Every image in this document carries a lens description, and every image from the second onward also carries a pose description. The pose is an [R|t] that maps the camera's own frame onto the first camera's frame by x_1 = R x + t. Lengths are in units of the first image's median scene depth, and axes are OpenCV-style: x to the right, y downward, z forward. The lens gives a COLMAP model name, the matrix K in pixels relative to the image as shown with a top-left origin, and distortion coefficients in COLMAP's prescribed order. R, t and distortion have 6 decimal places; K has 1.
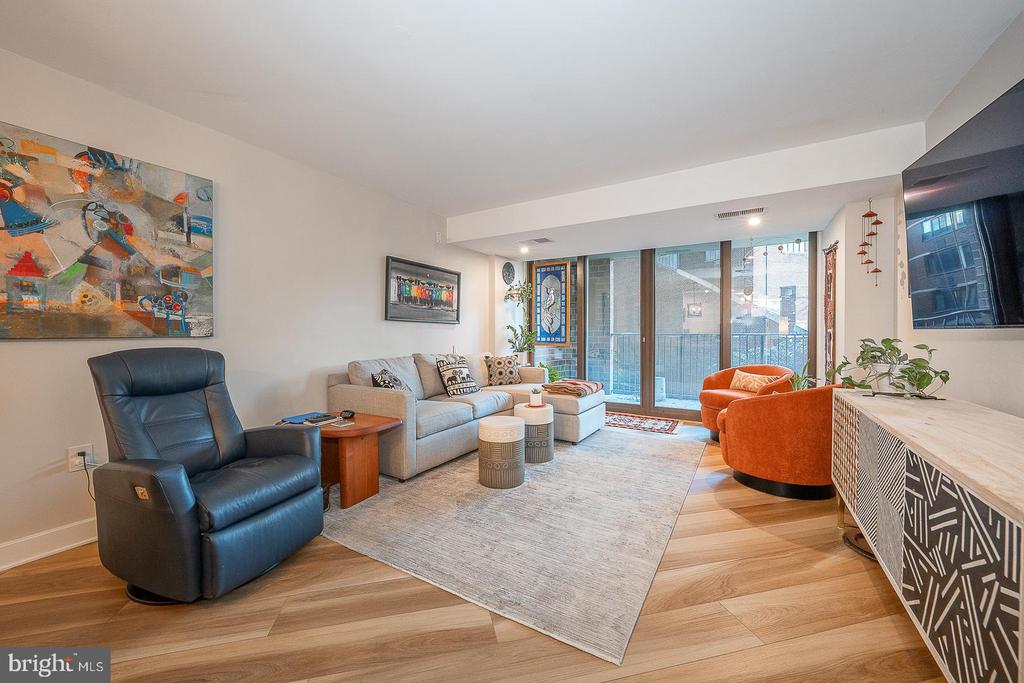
lens RADIAL K [[385.5, 0, 514.3], [0, 385.5, 333.8], [0, 0, 1]] dist [-0.002654, -0.000045]
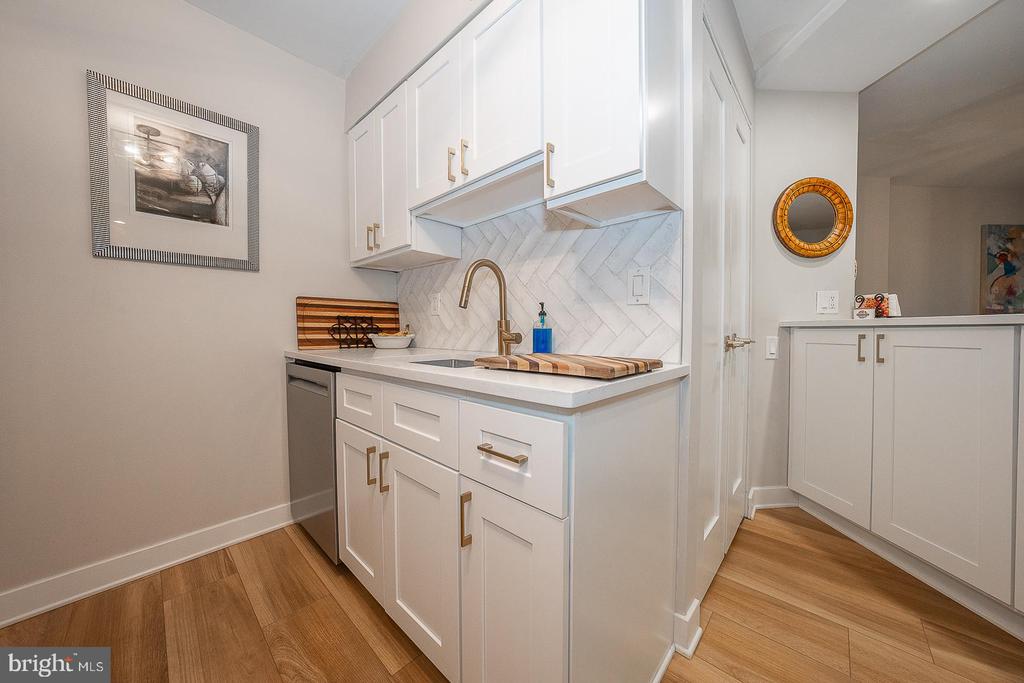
lens RADIAL K [[354.0, 0, 513.6], [0, 354.0, 336.8], [0, 0, 1]] dist [-0.020693, 0.003409]
pose [[0.550621, 0.015424, -0.834613, -0.602838], [-0.004007, 0.999867, 0.015835, 0.023601], [0.834746, -0.005374, 0.550609, -1.133830]]
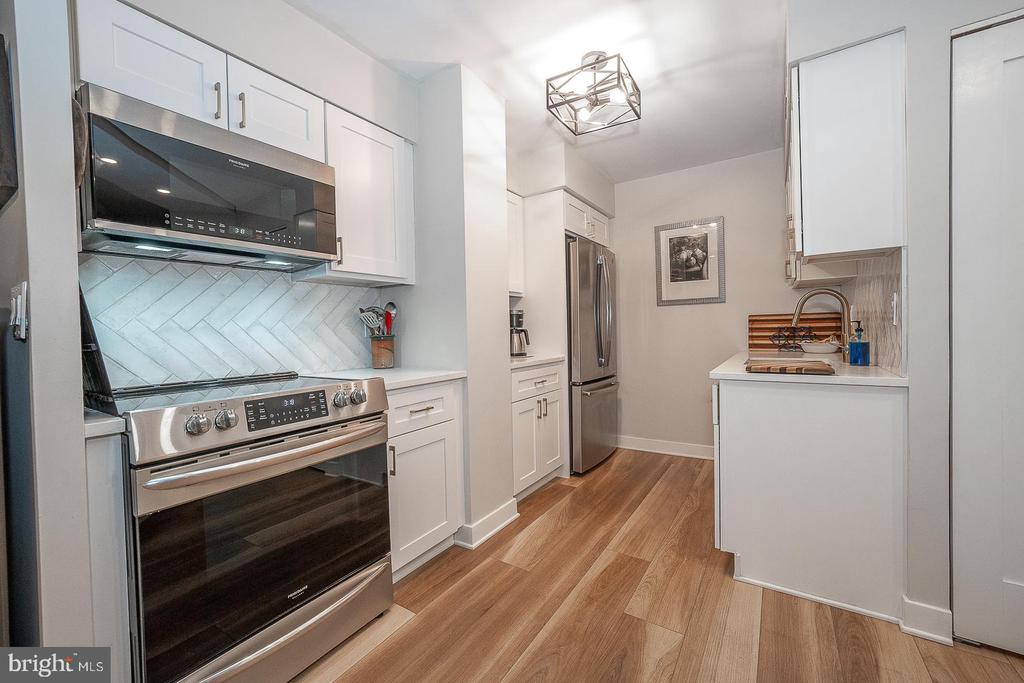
lens RADIAL K [[411.0, 0, 511.1], [0, 411.0, 337.5], [0, 0, 1]] dist [-0.003316, -0.000573]
pose [[-0.733481, 0.027663, -0.679147, -0.210634], [0.018637, 0.999614, 0.020588, -0.005220], [0.679454, 0.002443, -0.733714, -0.808638]]
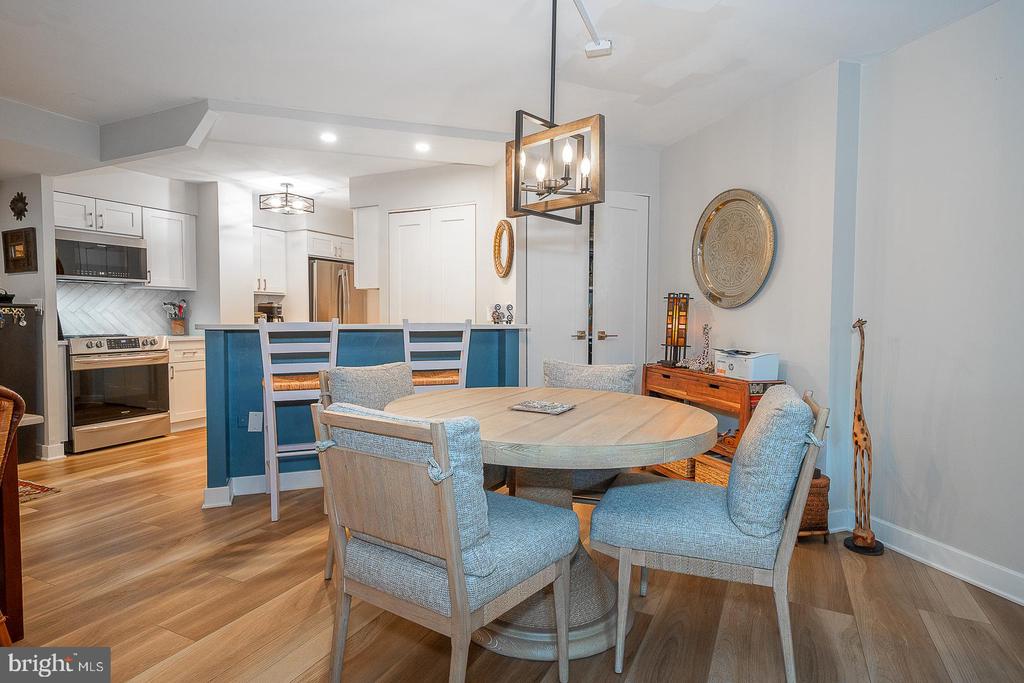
lens RADIAL K [[552.3, 0, 513.4], [0, 552.3, 338.2], [0, 0, 1]] dist [0.014054, 0.000278]
pose [[-0.644838, 0.027898, -0.763810, 0.104044], [-0.005717, 0.999130, 0.041320, -0.010955], [0.764298, 0.031012, -0.644117, 0.368588]]
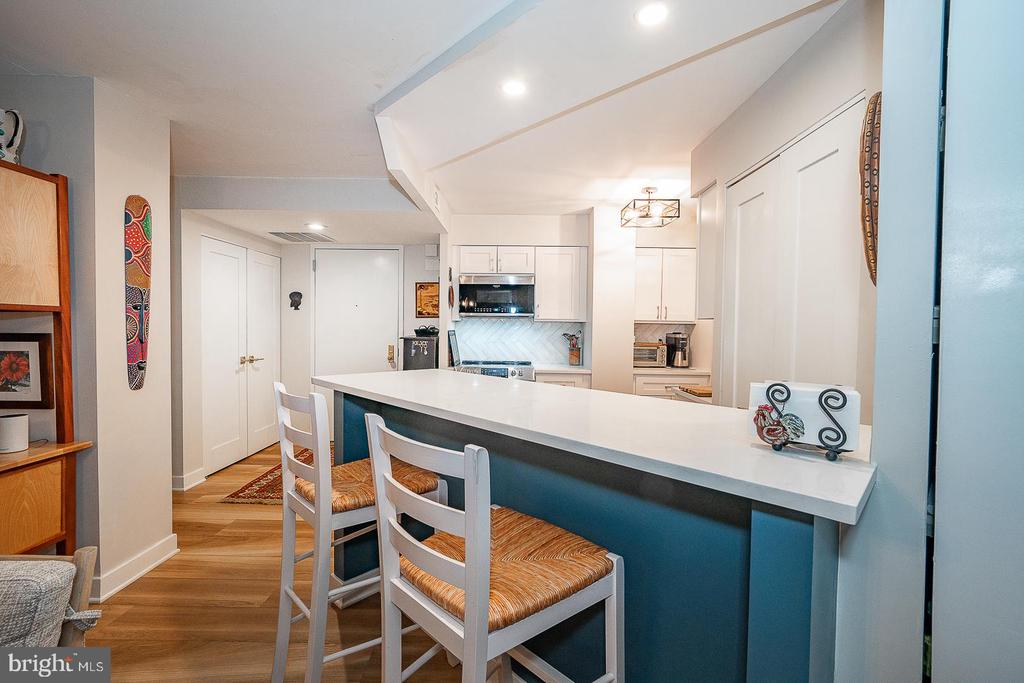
lens RADIAL K [[442.3, 0, 510.3], [0, 442.3, 335.6], [0, 0, 1]] dist [-0.002093, -0.000092]
pose [[-0.966519, -0.018839, 0.255904, -0.653938], [-0.012736, 0.999594, 0.025483, -0.067202], [-0.256280, 0.021371, -0.966366, -0.091450]]
